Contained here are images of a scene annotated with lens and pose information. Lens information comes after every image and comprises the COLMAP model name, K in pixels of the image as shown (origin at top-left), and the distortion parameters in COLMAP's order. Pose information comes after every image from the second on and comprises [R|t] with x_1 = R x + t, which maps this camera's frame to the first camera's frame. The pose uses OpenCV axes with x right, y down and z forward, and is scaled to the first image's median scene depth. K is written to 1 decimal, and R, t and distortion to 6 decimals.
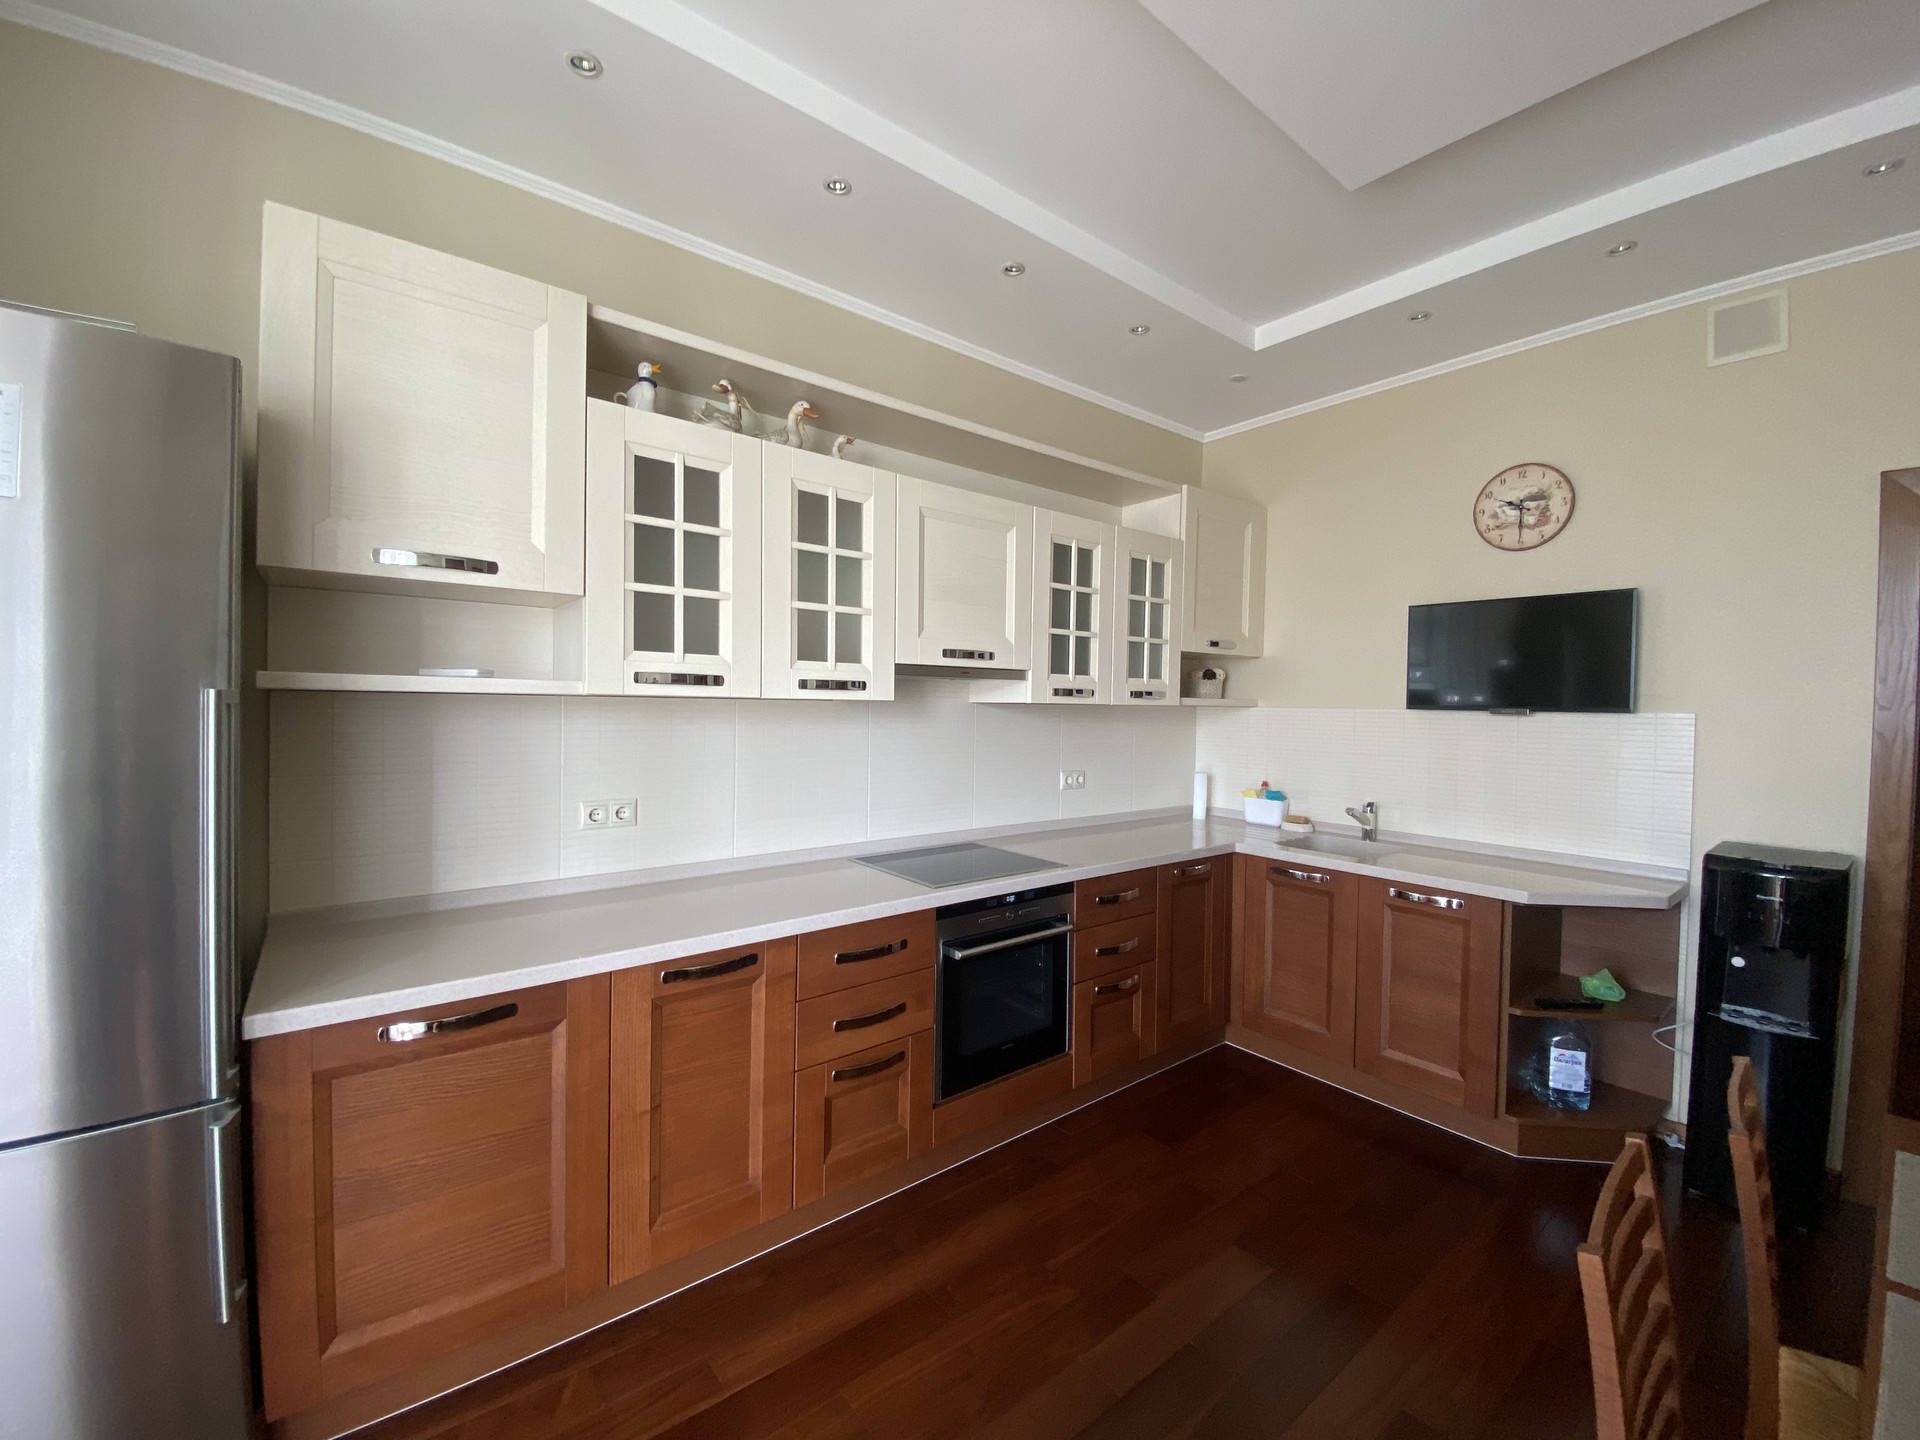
lens RADIAL K [[783.8, 0, 946.2], [0, 783.8, 721.9], [0, 0, 1]] dist [0.017214, -0.017955]
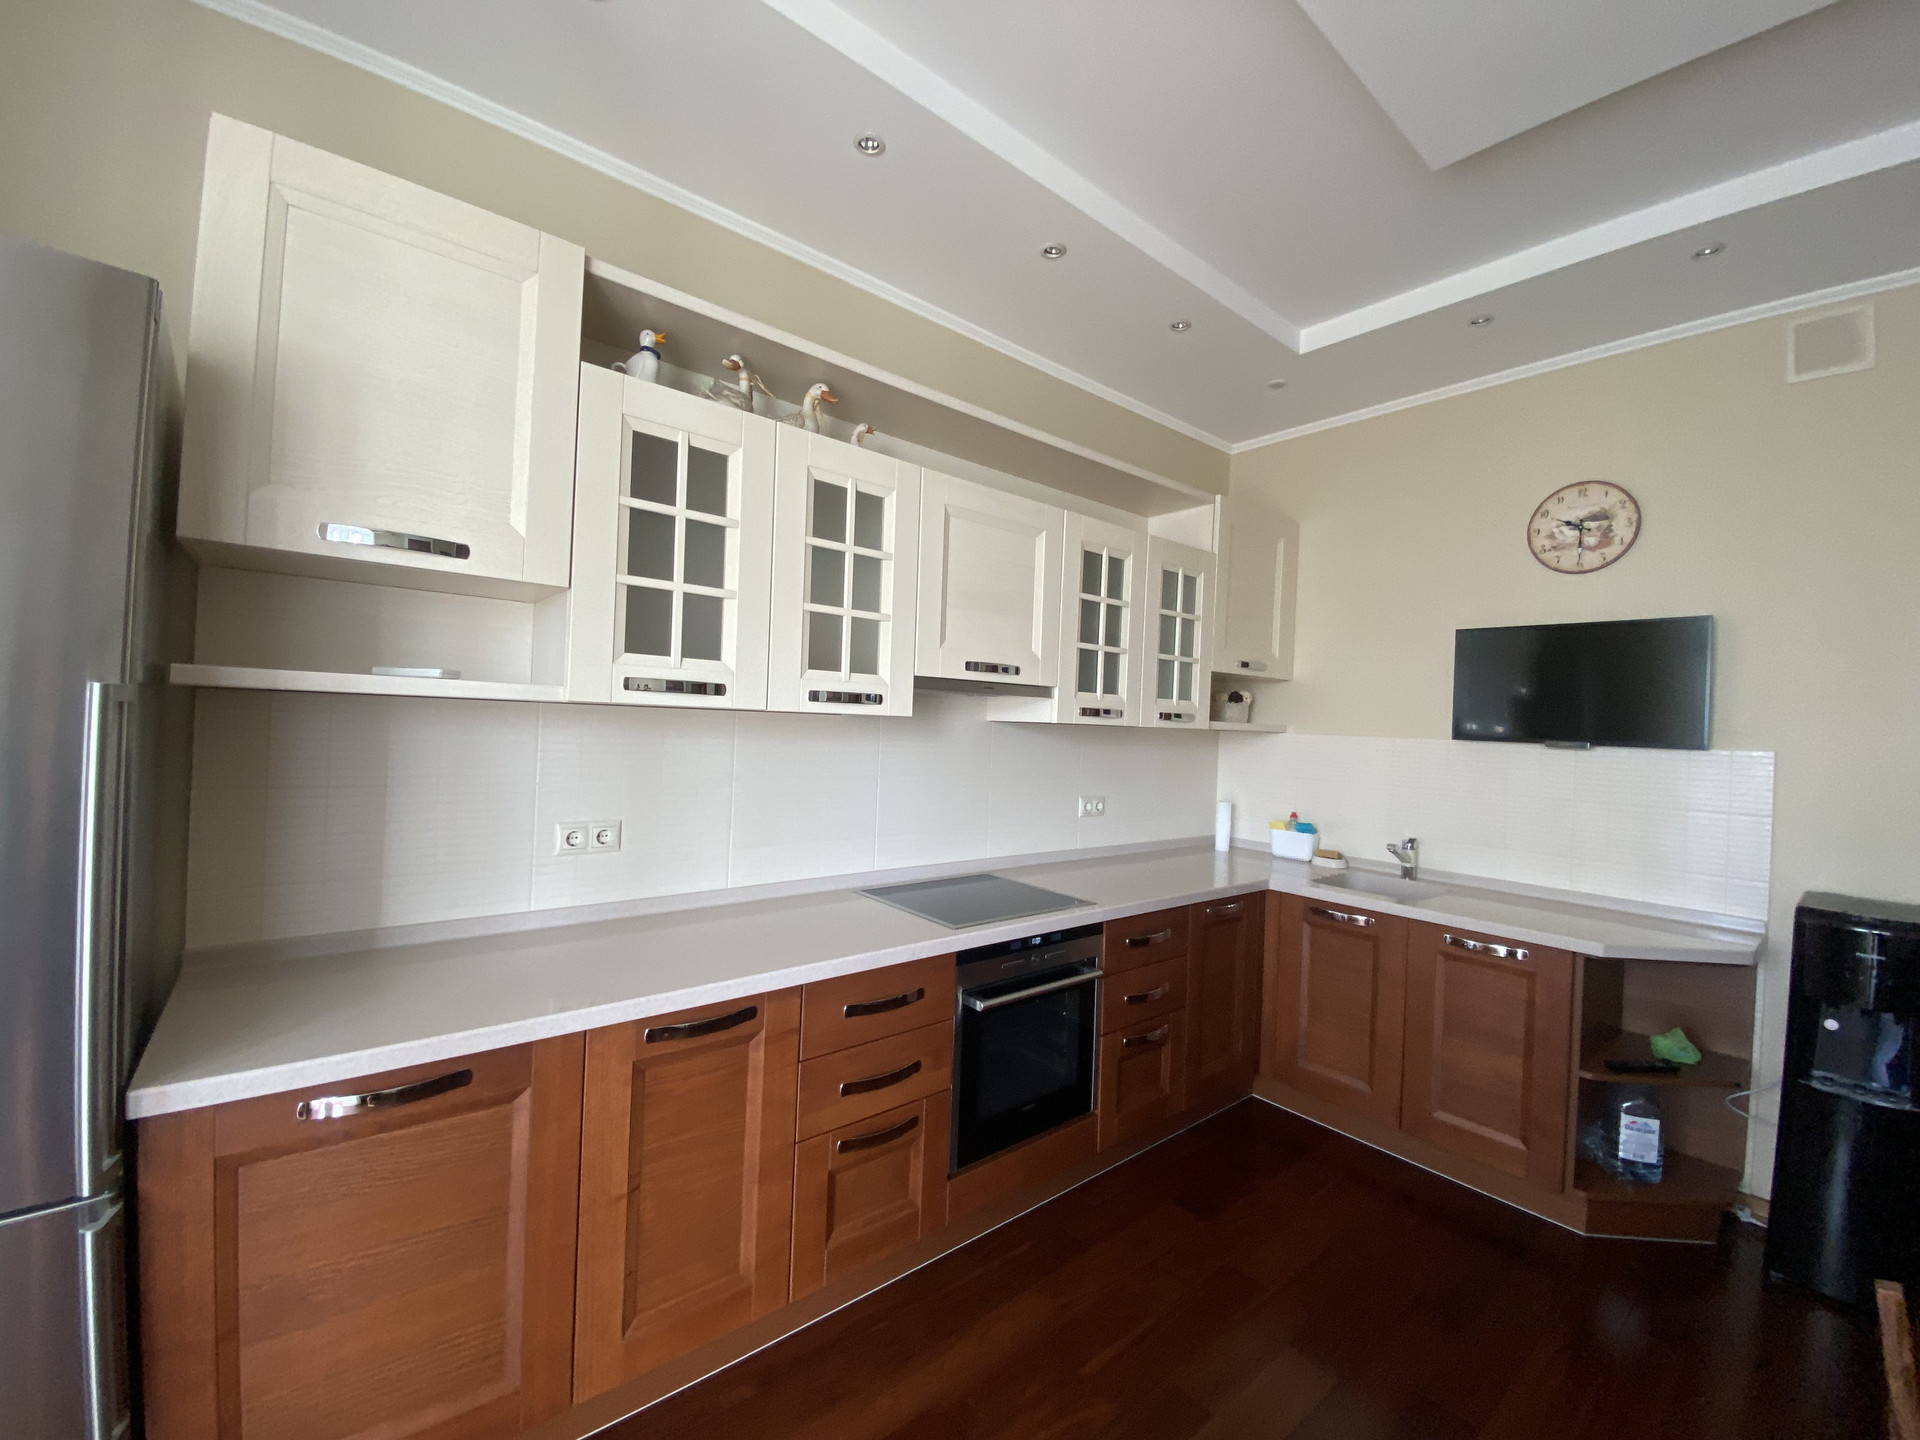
lens RADIAL K [[783.8, 0, 945.6], [0, 783.8, 721.2], [0, 0, 1]] dist [0.017214, -0.017955]
pose [[0.999481, 0.024309, 0.021125, -0.049316], [-0.023813, 0.999442, -0.023403, -0.002473], [-0.021682, 0.022888, 0.999503, 0.103720]]
